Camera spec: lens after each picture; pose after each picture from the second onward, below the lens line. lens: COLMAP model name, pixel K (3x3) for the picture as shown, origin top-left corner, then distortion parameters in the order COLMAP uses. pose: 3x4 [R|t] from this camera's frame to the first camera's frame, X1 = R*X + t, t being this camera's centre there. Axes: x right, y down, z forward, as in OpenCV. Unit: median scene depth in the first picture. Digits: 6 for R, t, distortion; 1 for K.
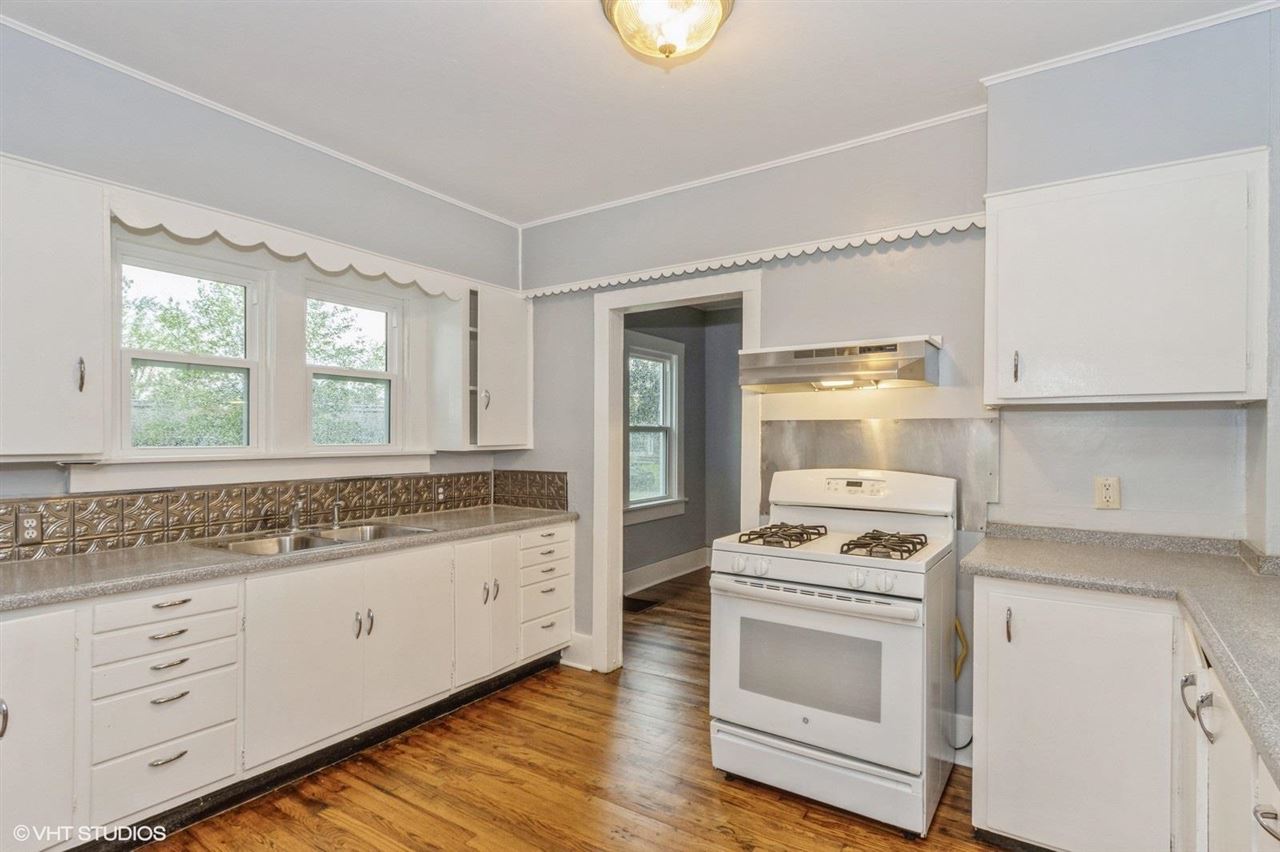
lens RADIAL K [[646.9, 0, 634.3], [0, 646.9, 431.7], [0, 0, 1]] dist [-0.000959, -0.000893]
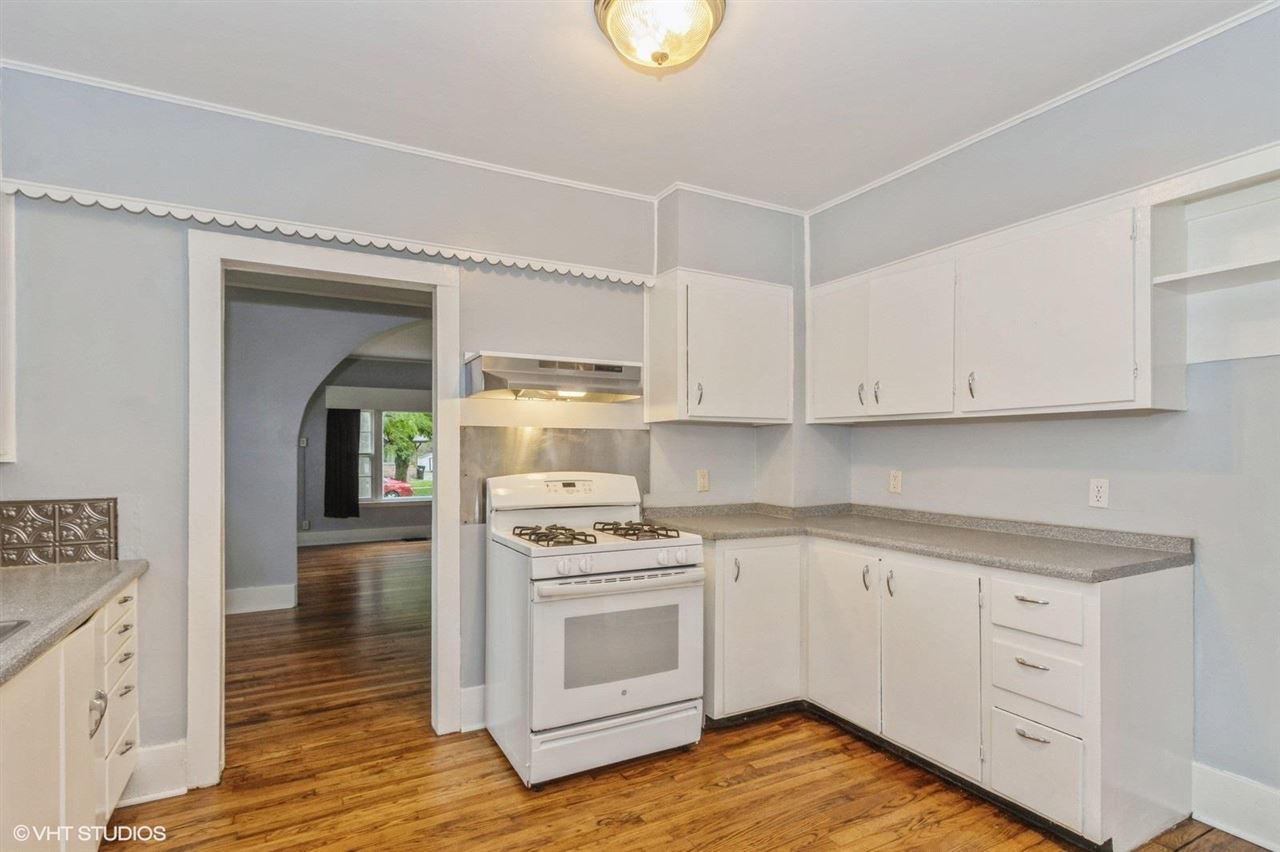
lens RADIAL K [[624.2, 0, 636.2], [0, 624.2, 446.8], [0, 0, 1]] dist [0.001894, 0.000221]
pose [[0.465914, 0.007025, 0.884802, -0.582634], [-0.005293, 0.999973, -0.005152, 0.020165], [-0.884814, -0.002283, 0.465939, 0.401246]]
